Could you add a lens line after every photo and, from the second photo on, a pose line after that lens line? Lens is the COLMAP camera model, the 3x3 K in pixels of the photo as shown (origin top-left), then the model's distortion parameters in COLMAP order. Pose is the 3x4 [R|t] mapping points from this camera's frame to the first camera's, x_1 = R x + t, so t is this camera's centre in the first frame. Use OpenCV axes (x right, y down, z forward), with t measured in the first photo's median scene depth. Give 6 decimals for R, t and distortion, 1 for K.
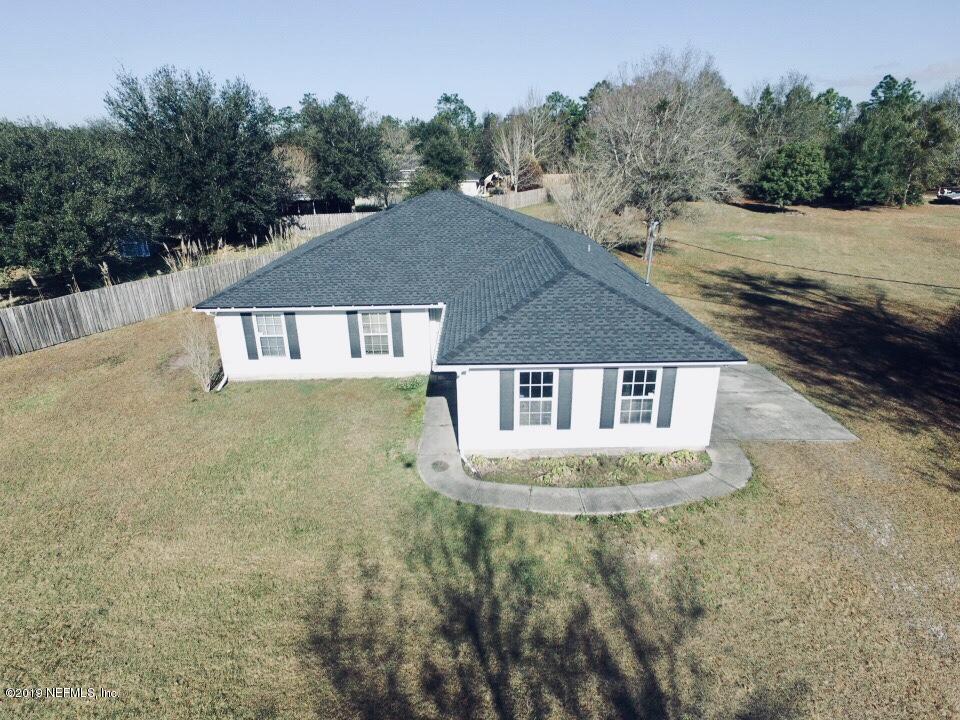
lens RADIAL K [[555.2, 0, 475.1], [0, 555.2, 357.3], [0, 0, 1]] dist [-0.018723, 0.014443]
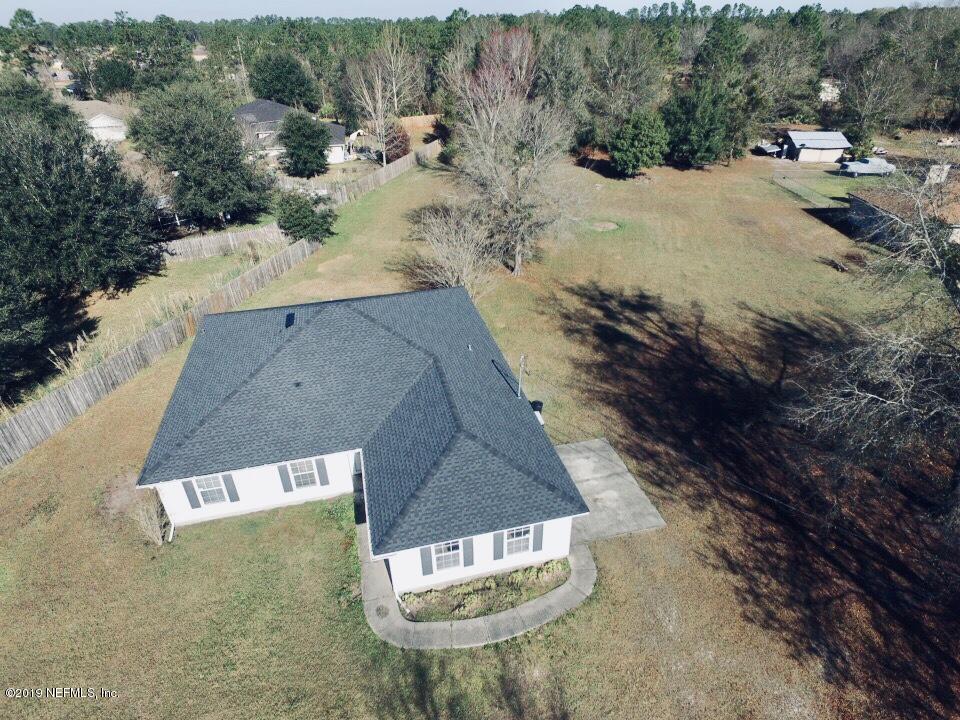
lens RADIAL K [[555.2, 0, 475.5], [0, 555.2, 361.8], [0, 0, 1]] dist [-0.018723, 0.014443]
pose [[0.973179, -0.123370, 0.194170, -0.024028], [0.089928, 0.980894, 0.172512, -0.499221], [-0.211743, -0.150424, 0.965680, -0.212870]]
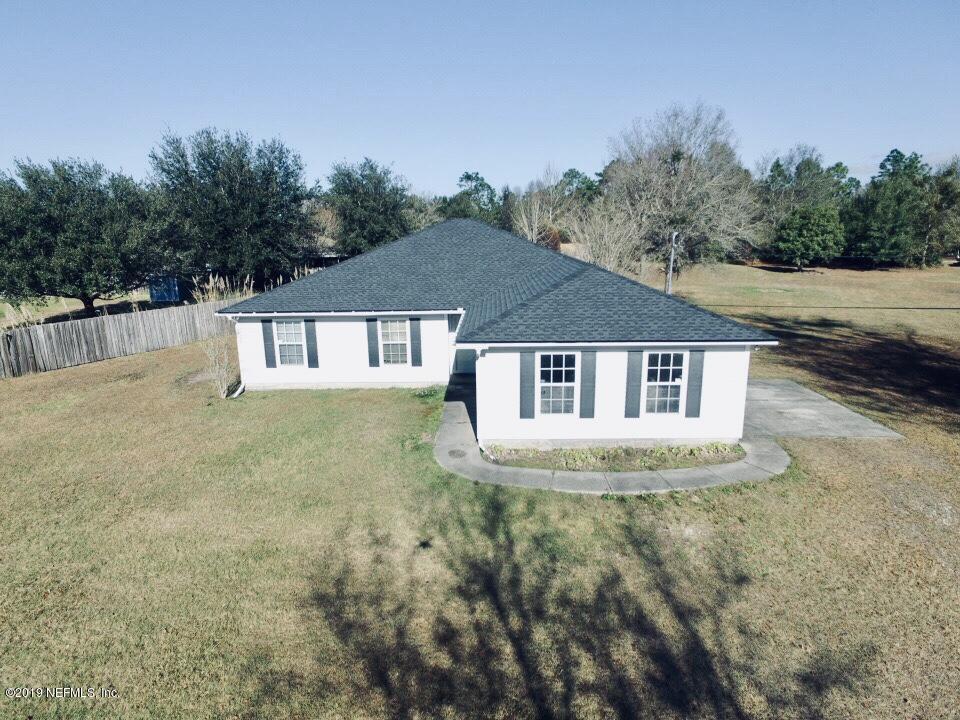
lens RADIAL K [[555.2, 0, 475.2], [0, 555.2, 354.7], [0, 0, 1]] dist [-0.018723, 0.014443]
pose [[0.999417, 0.006666, -0.033483, -0.001364], [-0.011211, 0.990446, -0.137443, 0.128453], [0.032247, 0.137739, 0.989944, 0.026595]]
